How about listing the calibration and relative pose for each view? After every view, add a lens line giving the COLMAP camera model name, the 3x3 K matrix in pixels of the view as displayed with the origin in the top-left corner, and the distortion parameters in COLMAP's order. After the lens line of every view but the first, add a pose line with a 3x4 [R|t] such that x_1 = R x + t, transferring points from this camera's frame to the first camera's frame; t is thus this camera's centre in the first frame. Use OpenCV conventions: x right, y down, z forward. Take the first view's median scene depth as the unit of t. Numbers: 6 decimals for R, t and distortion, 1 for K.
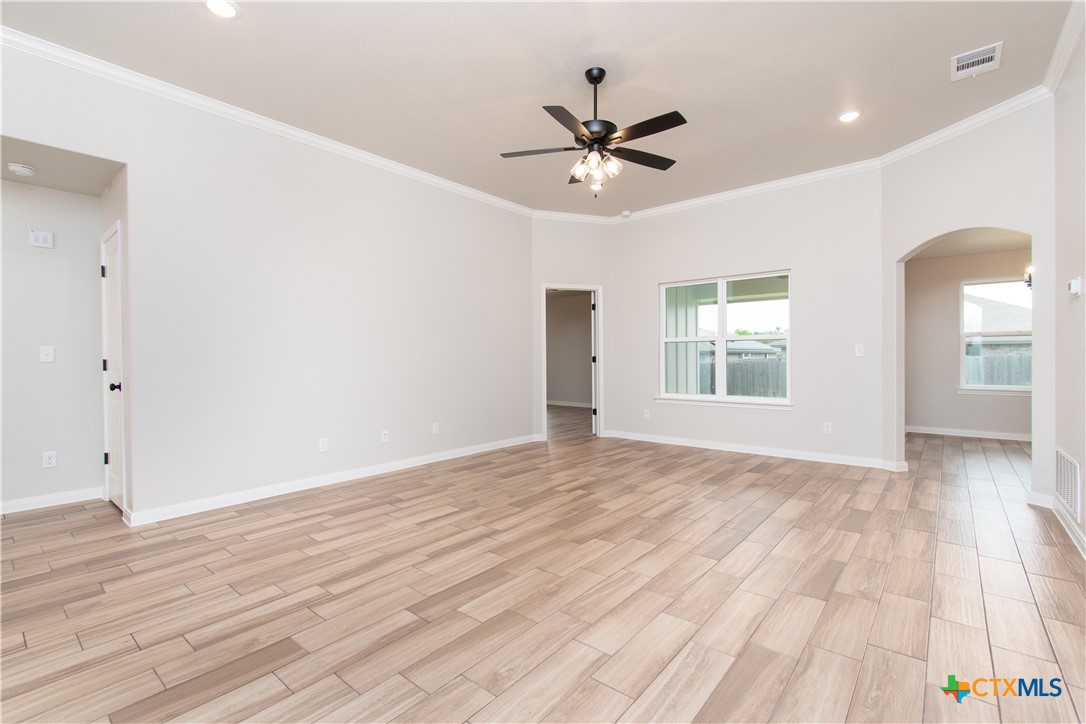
lens RADIAL K [[487.4, 0, 545.8], [0, 487.4, 344.0], [0, 0, 1]] dist [0.000419, -0.000080]
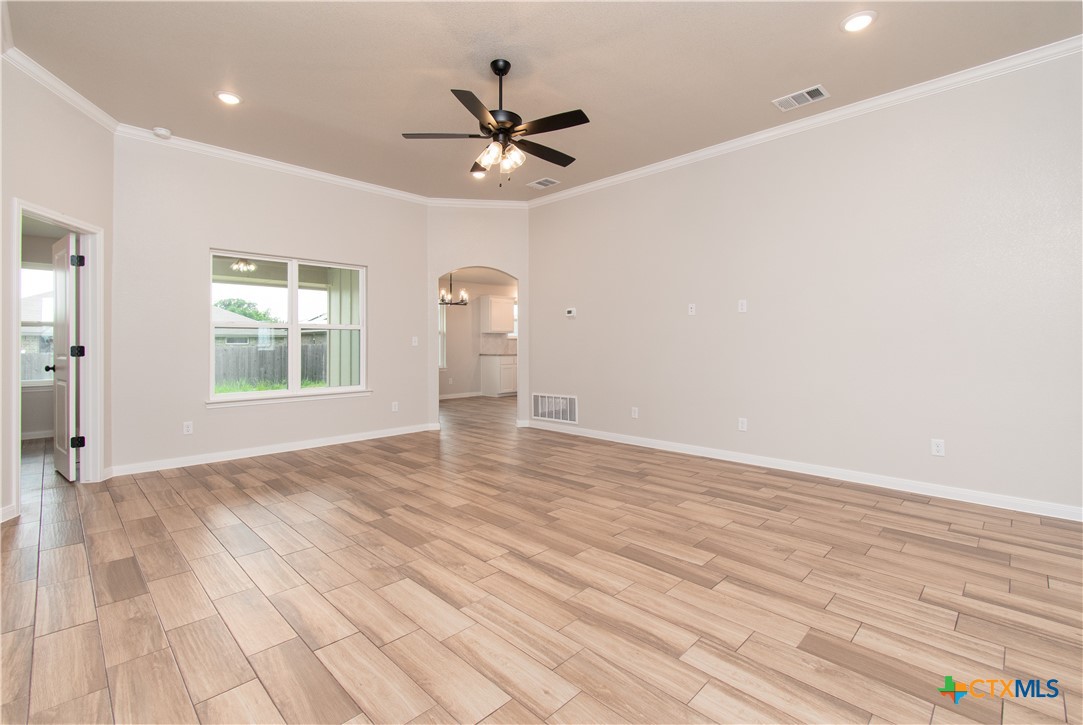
lens RADIAL K [[486.1, 0, 544.3], [0, 486.1, 344.6], [0, 0, 1]] dist [0.000419, -0.000080]
pose [[0.085479, 0.005432, 0.996325, -0.868024], [-0.021691, 0.999758, -0.003590, 0.027172], [-0.996104, -0.021304, 0.085576, 0.825485]]
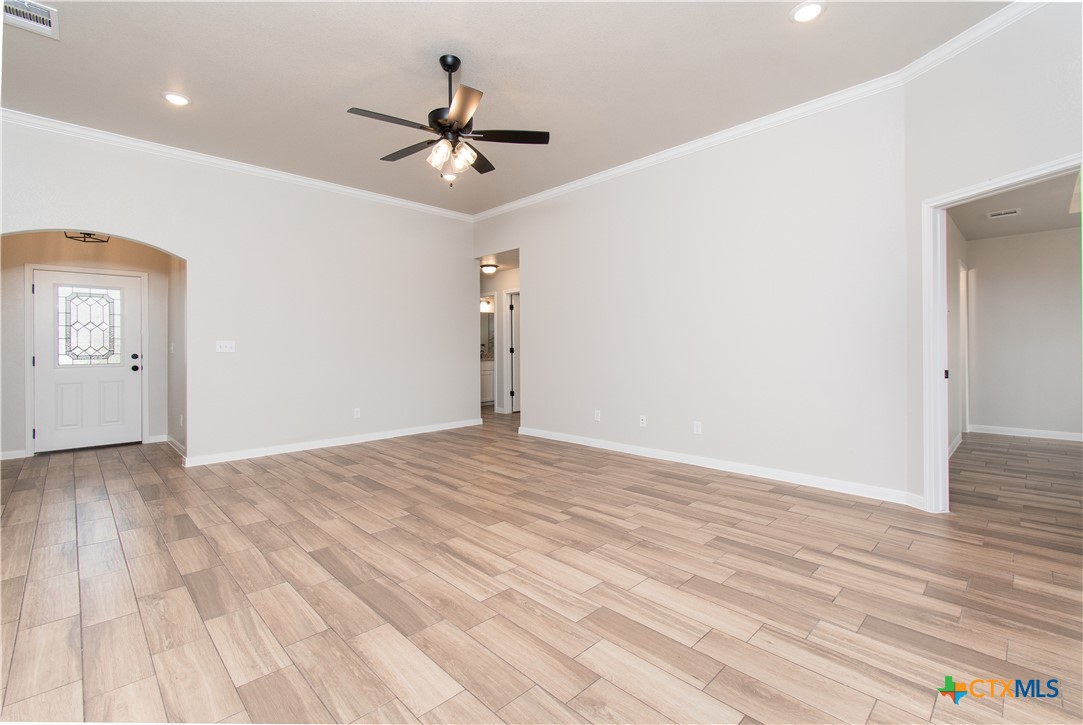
lens RADIAL K [[486.1, 0, 544.3], [0, 486.1, 344.6], [0, 0, 1]] dist [0.000419, -0.000080]
pose [[-0.103922, 0.003522, -0.994579, 1.038466], [0.031426, 0.999506, 0.000256, 0.023543], [0.994089, -0.031229, -0.103981, 1.278141]]
